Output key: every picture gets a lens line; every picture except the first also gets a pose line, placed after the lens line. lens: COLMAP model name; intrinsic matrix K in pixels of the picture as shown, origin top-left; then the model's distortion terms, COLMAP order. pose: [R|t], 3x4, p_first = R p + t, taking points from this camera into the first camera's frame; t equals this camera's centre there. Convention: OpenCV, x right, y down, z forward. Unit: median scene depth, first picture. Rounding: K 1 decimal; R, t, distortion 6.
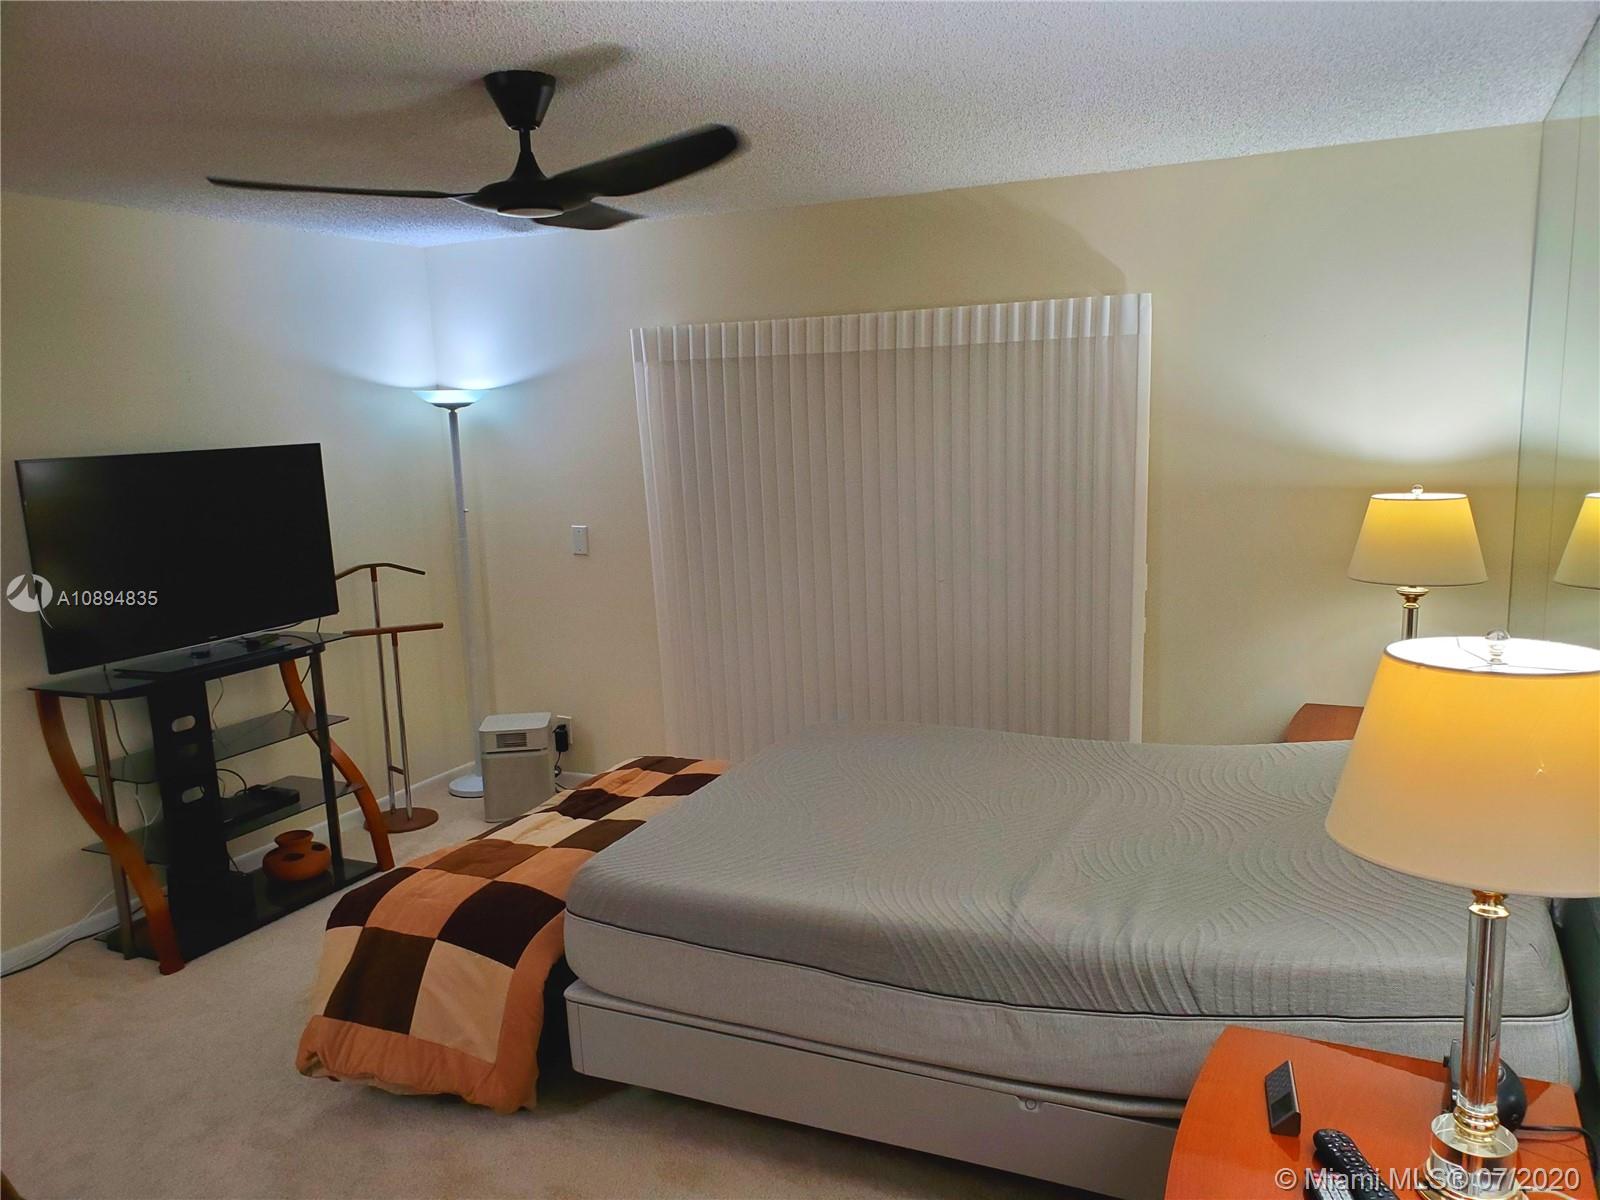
lens RADIAL K [[1276.6, 0, 800.0], [0, 1276.6, 600.0], [0, 0, 1]] dist [0.085961, 0.000050]
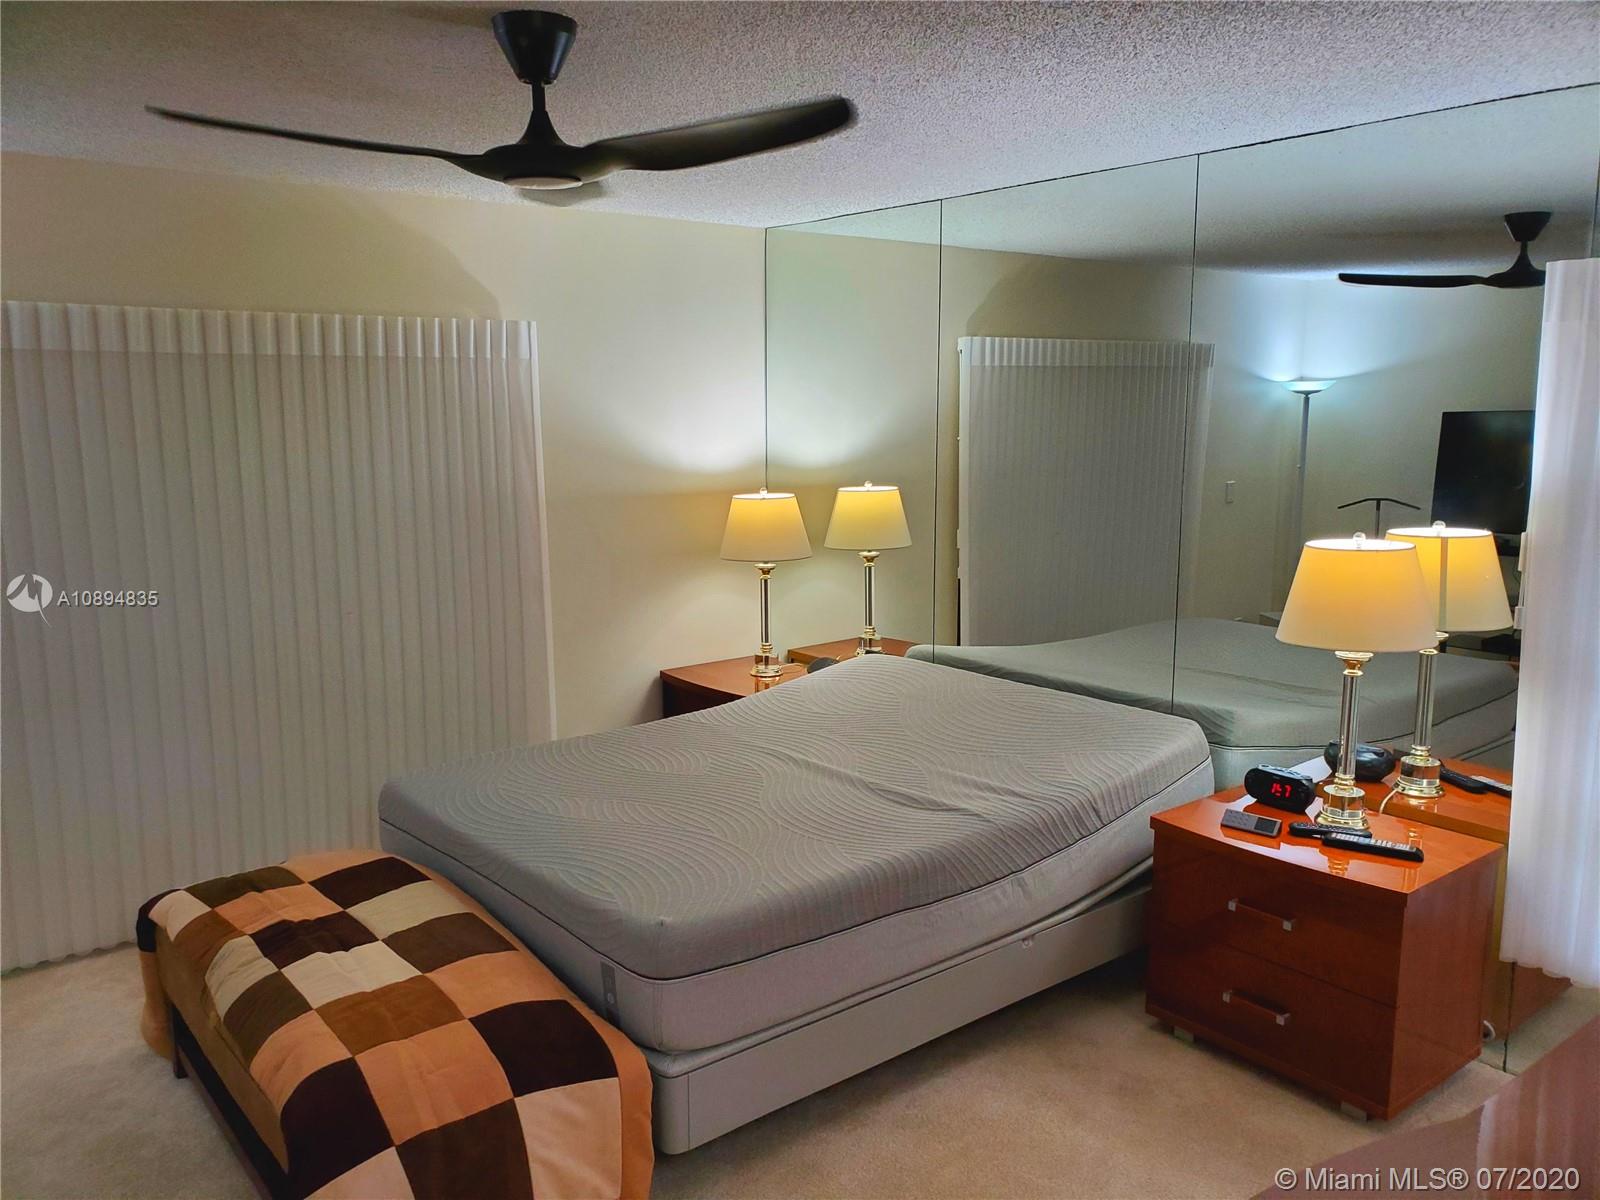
lens RADIAL K [[1276.6, 0, 800.0], [0, 1276.6, 600.0], [0, 0, 1]] dist [0.085961, 0.000050]
pose [[0.439724, -0.109698, 0.891409, -0.866337], [0.138058, 0.988973, 0.053602, -0.047524], [-0.887459, 0.099496, 0.450020, 0.475739]]
